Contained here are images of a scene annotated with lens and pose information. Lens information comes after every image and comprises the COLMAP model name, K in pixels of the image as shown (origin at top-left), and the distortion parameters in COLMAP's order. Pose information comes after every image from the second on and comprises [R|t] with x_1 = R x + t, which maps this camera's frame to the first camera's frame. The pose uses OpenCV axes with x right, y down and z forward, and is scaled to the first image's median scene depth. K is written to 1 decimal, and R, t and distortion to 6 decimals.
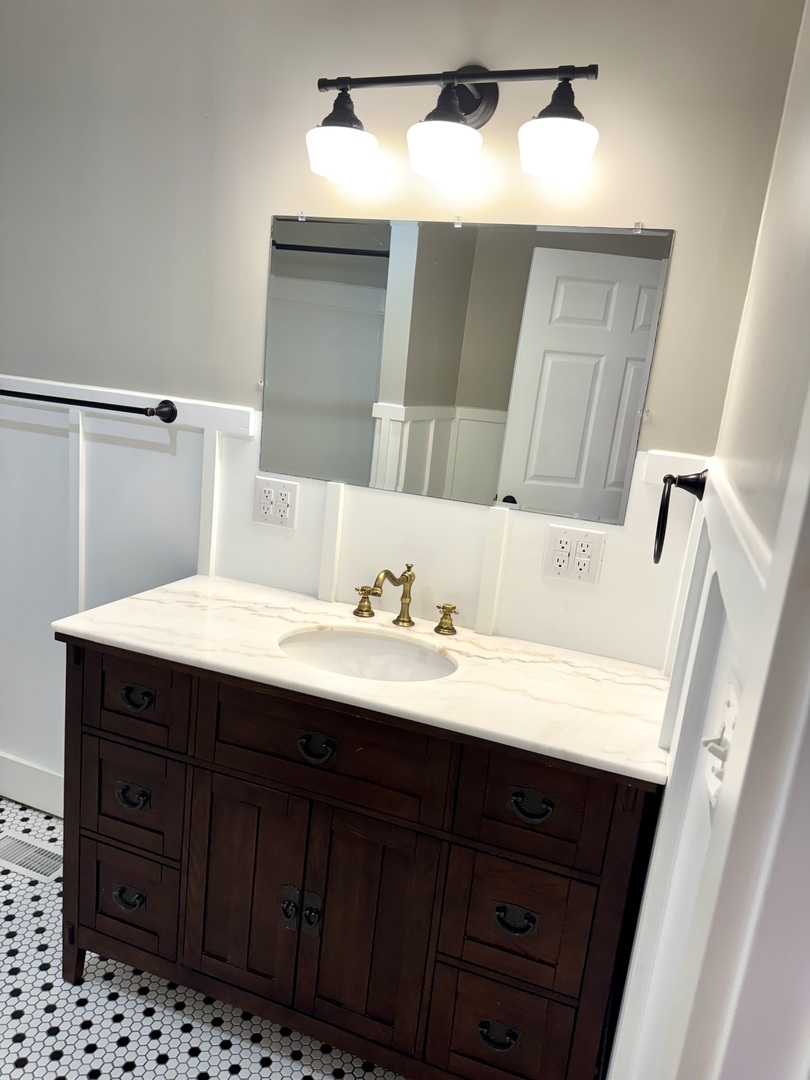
lens RADIAL K [[759.3, 0, 402.0], [0, 759.3, 546.6], [0, 0, 1]] dist [0.109379, -0.168101]
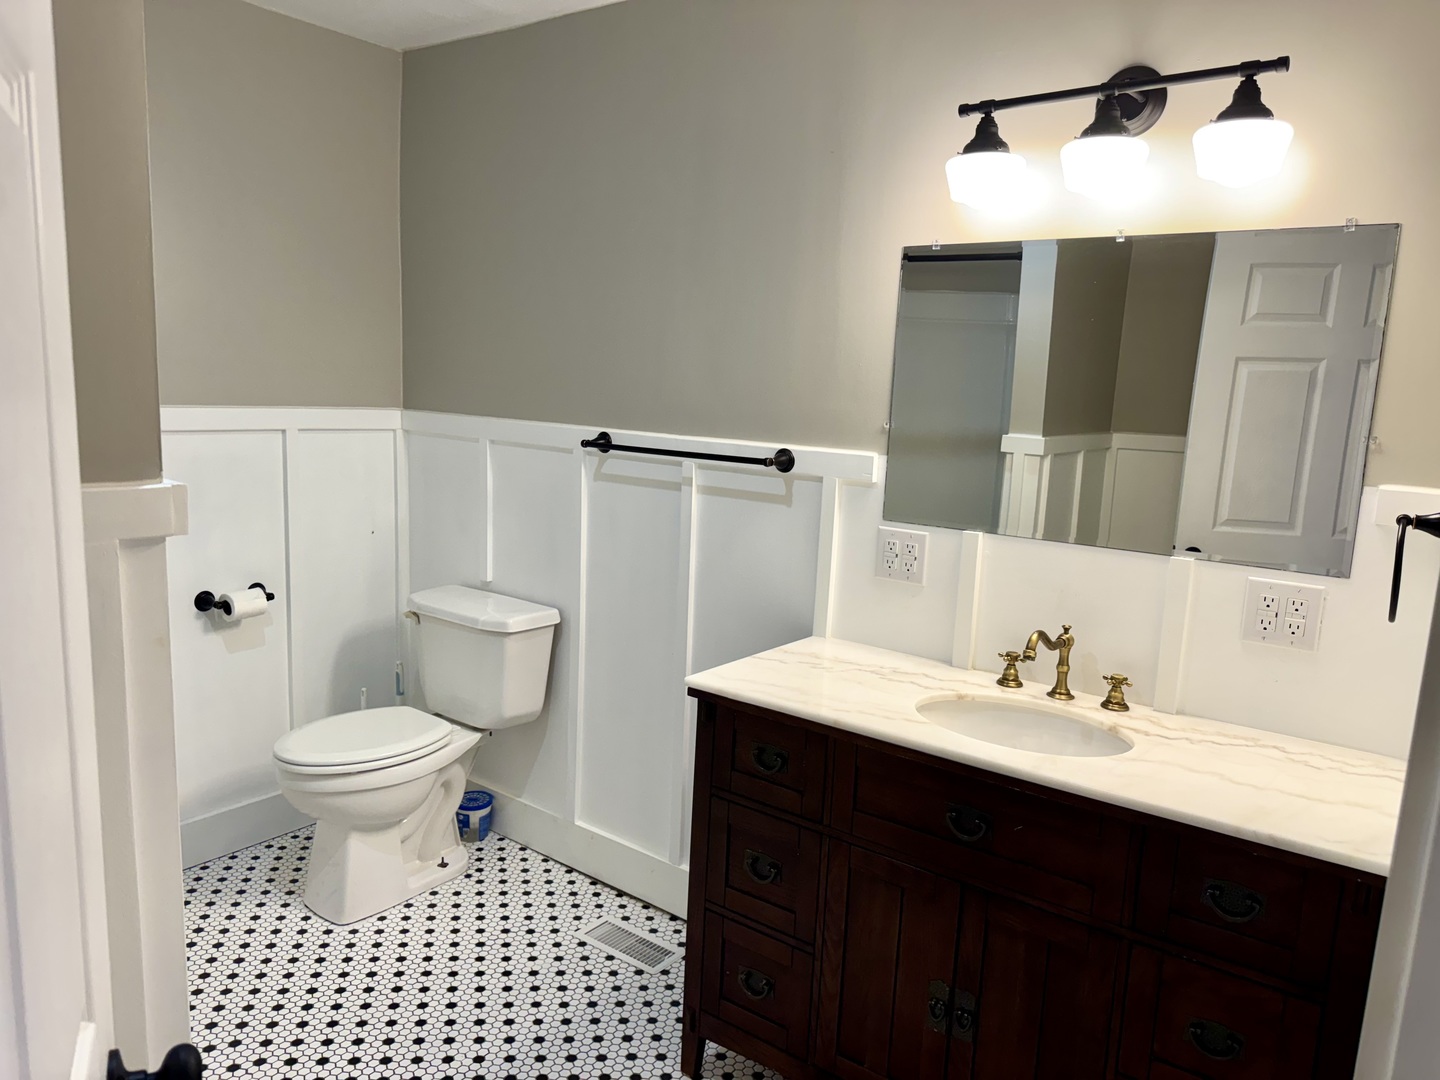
lens RADIAL K [[1012.4, 0, 716.7], [0, 1012.4, 542.5], [0, 0, 1]] dist [0.109379, -0.168101]
pose [[0.957614, -0.014831, -0.287674, -0.034407], [-0.007765, 0.996982, -0.077247, 0.022269], [0.287952, 0.076207, 0.954608, -0.217360]]
